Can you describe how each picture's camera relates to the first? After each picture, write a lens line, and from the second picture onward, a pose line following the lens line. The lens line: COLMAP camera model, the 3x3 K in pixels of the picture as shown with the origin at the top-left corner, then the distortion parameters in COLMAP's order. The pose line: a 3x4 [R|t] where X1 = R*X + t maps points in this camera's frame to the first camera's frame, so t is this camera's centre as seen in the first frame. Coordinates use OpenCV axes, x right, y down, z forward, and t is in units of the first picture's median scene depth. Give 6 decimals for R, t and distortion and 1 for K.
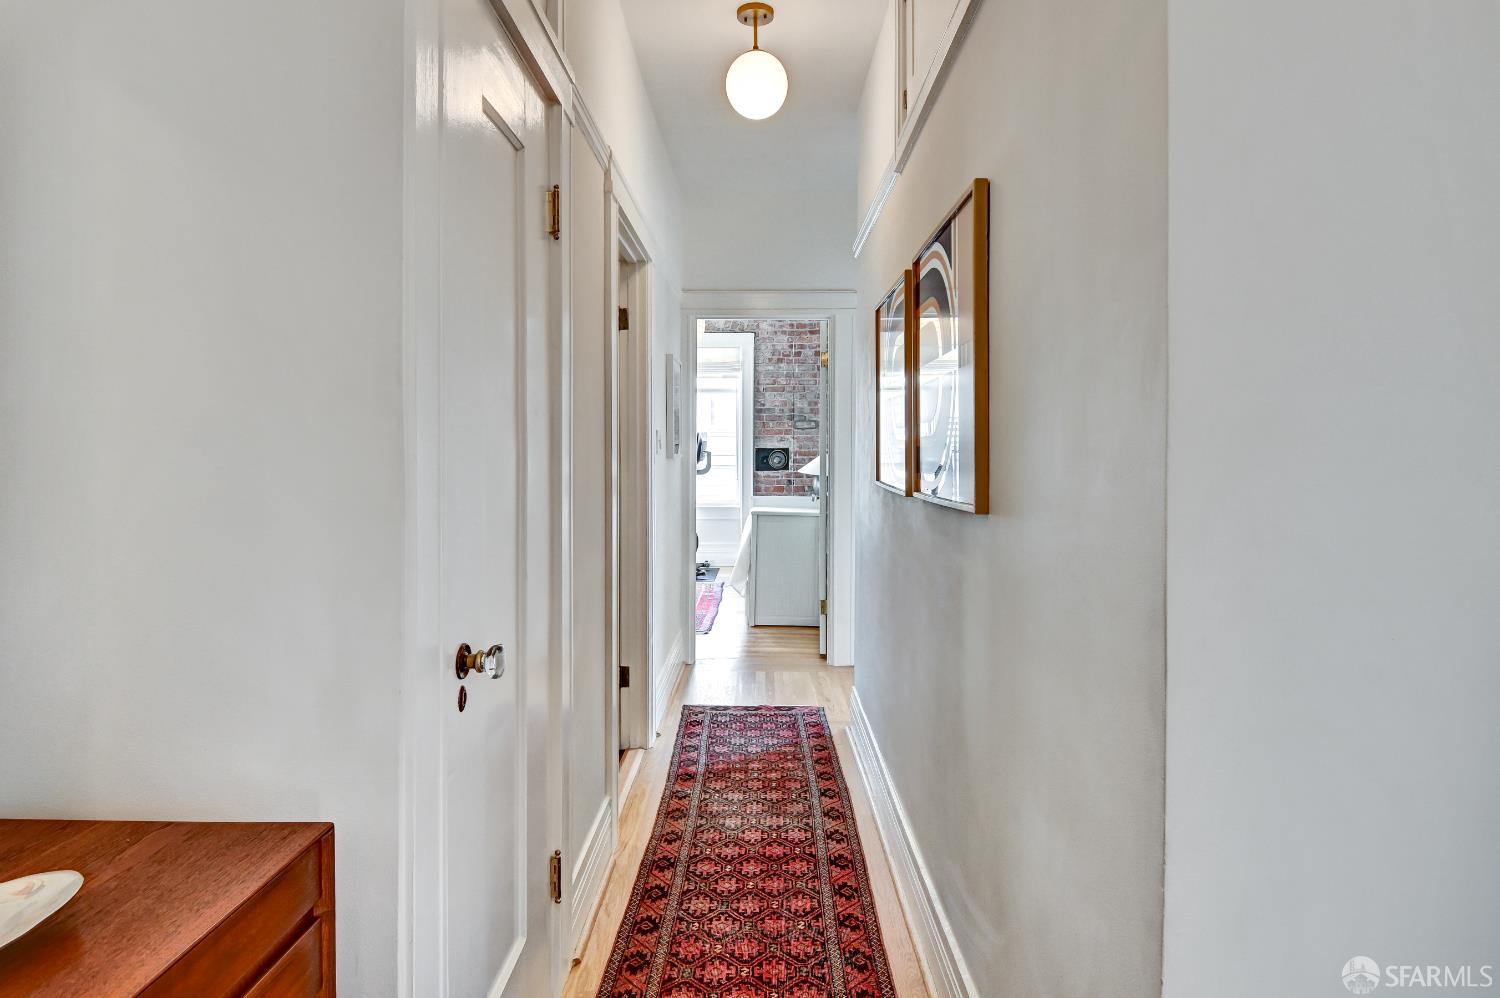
lens RADIAL K [[793.9, 0, 770.2], [0, 793.9, 463.3], [0, 0, 1]] dist [0.012618, -0.022601]
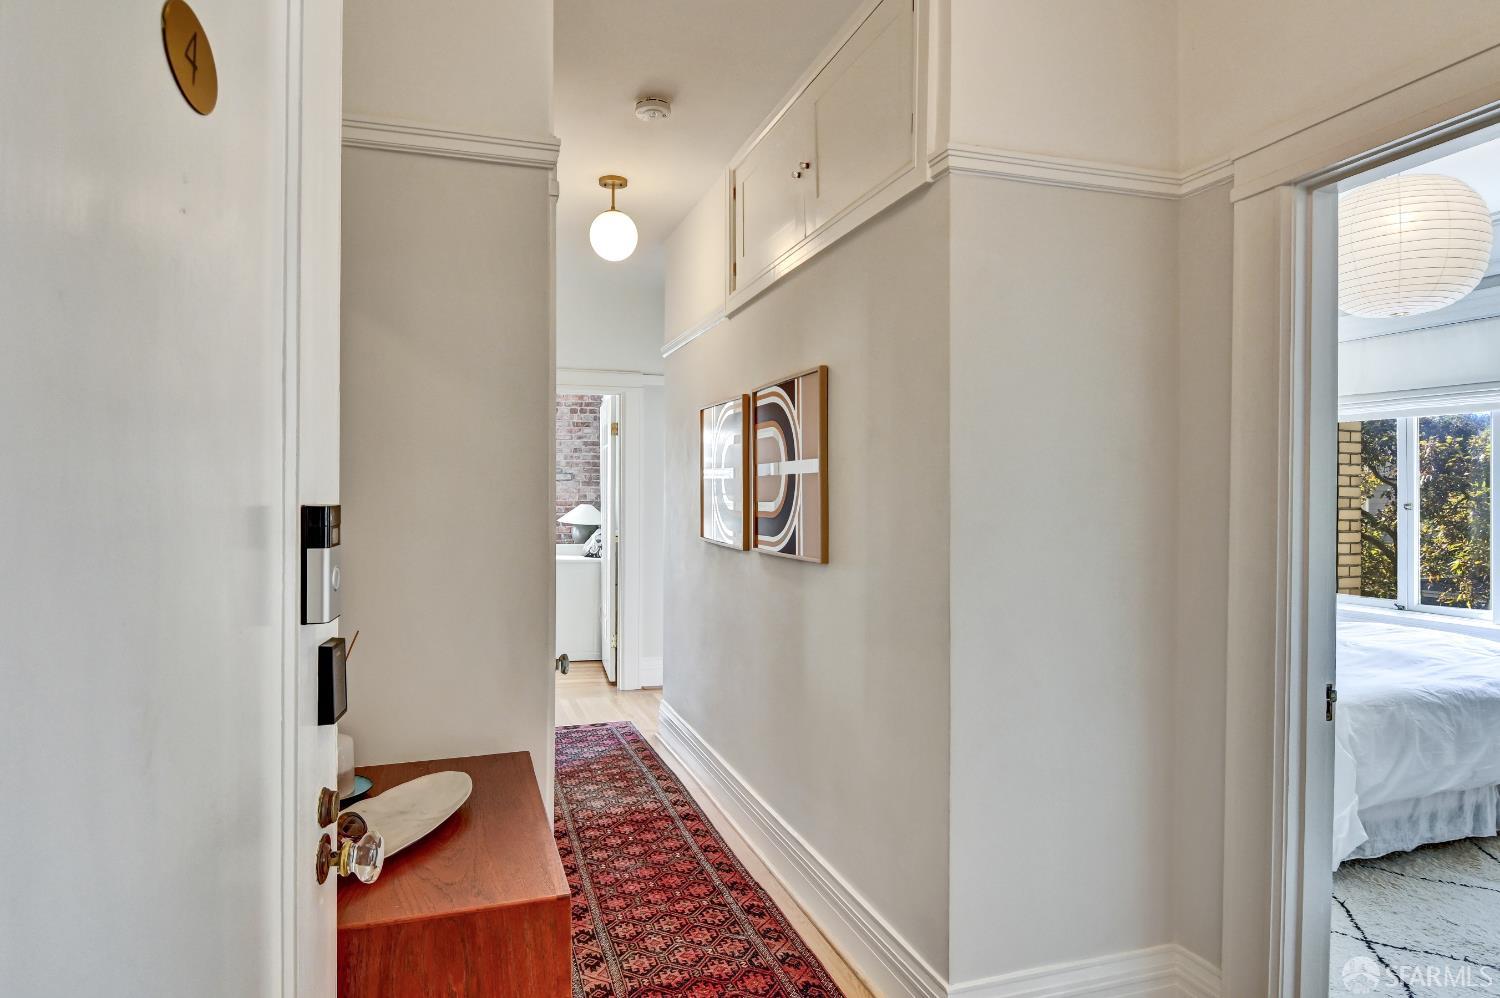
lens RADIAL K [[793.9, 0, 716.0], [0, 793.9, 499.2], [0, 0, 1]] dist [0.012618, -0.022601]
pose [[0.956104, -0.003593, 0.293004, -0.206980], [0.005864, 0.999959, -0.006873, -0.028423], [-0.292967, 0.008289, 0.956086, -0.253662]]
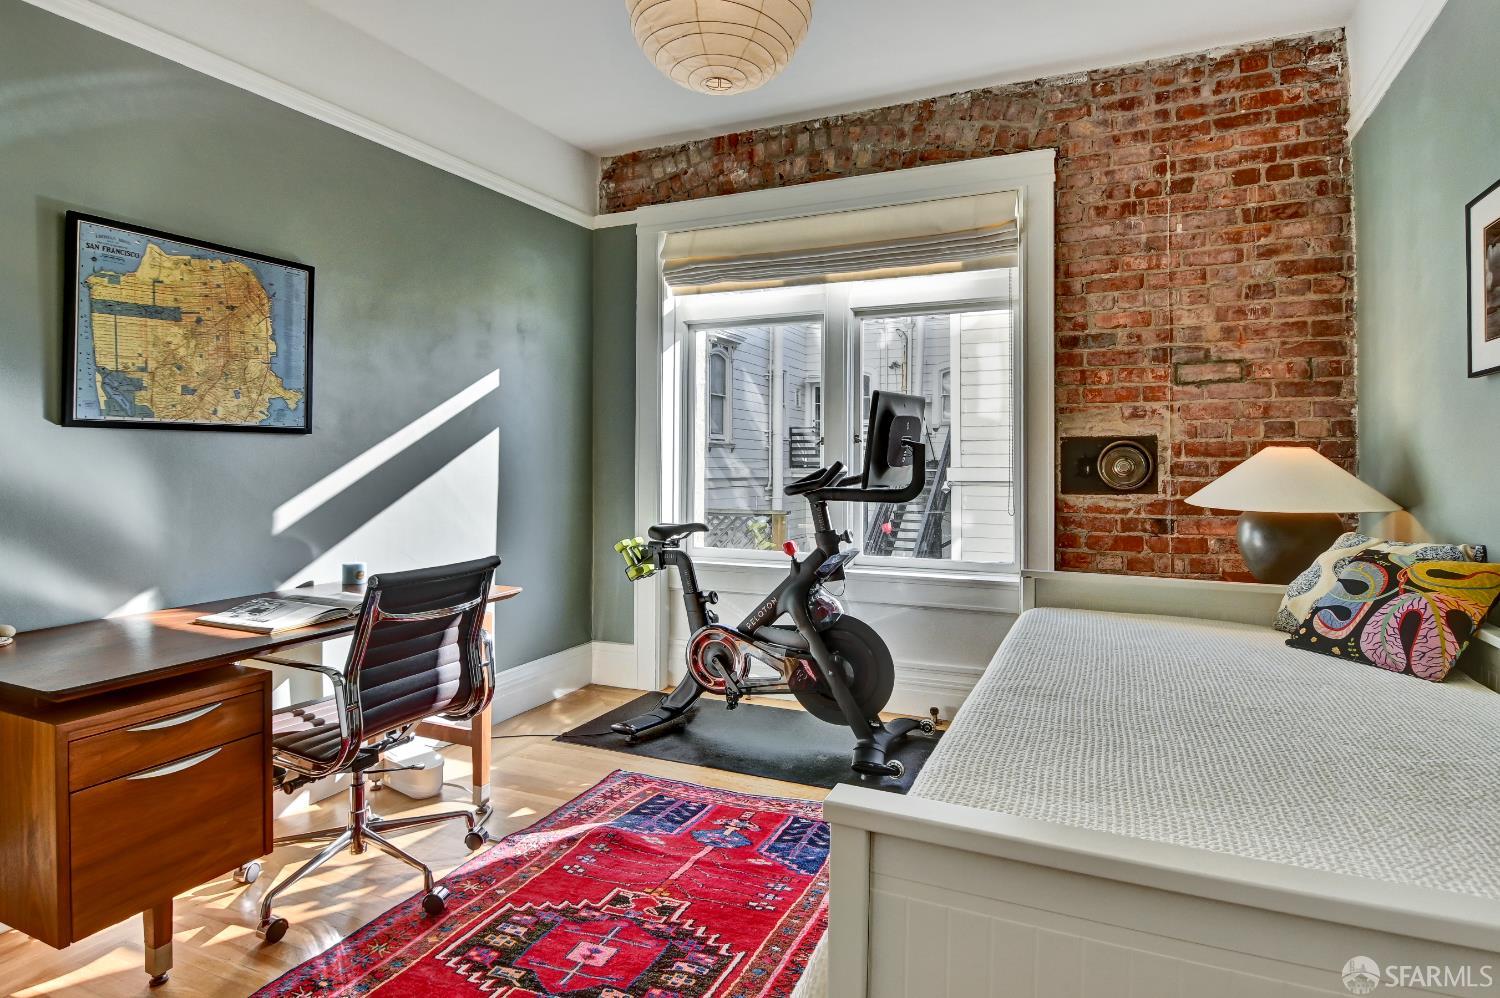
lens RADIAL K [[793.9, 0, 710.3], [0, 793.9, 452.1], [0, 0, 1]] dist [0.012618, -0.022601]
pose [[0.907854, -0.006037, -0.419243, -0.032326], [-0.002592, 0.999796, -0.020008, -0.009486], [0.419278, 0.019251, 0.907654, 1.651299]]
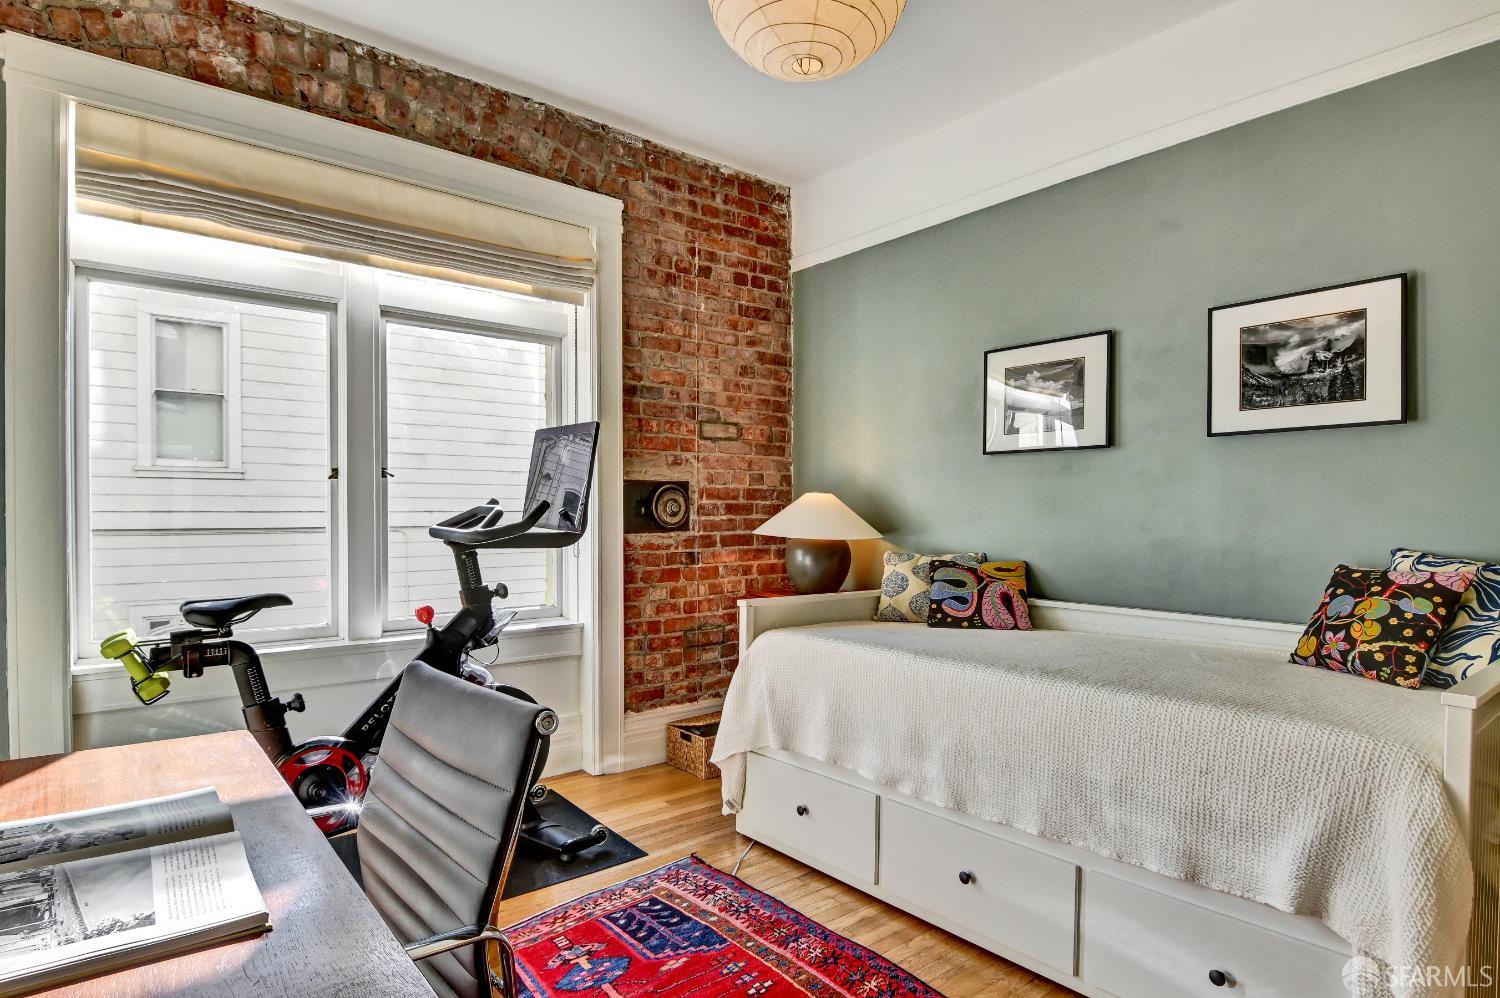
lens RADIAL K [[823.0, 0, 759.9], [0, 823.0, 526.5], [0, 0, 1]] dist [-0.001818, -0.010764]
pose [[0.771430, -0.013400, 0.636174, -0.695381], [0.002373, 0.999832, 0.018183, -0.006515], [-0.636310, -0.012517, 0.771332, 1.807855]]
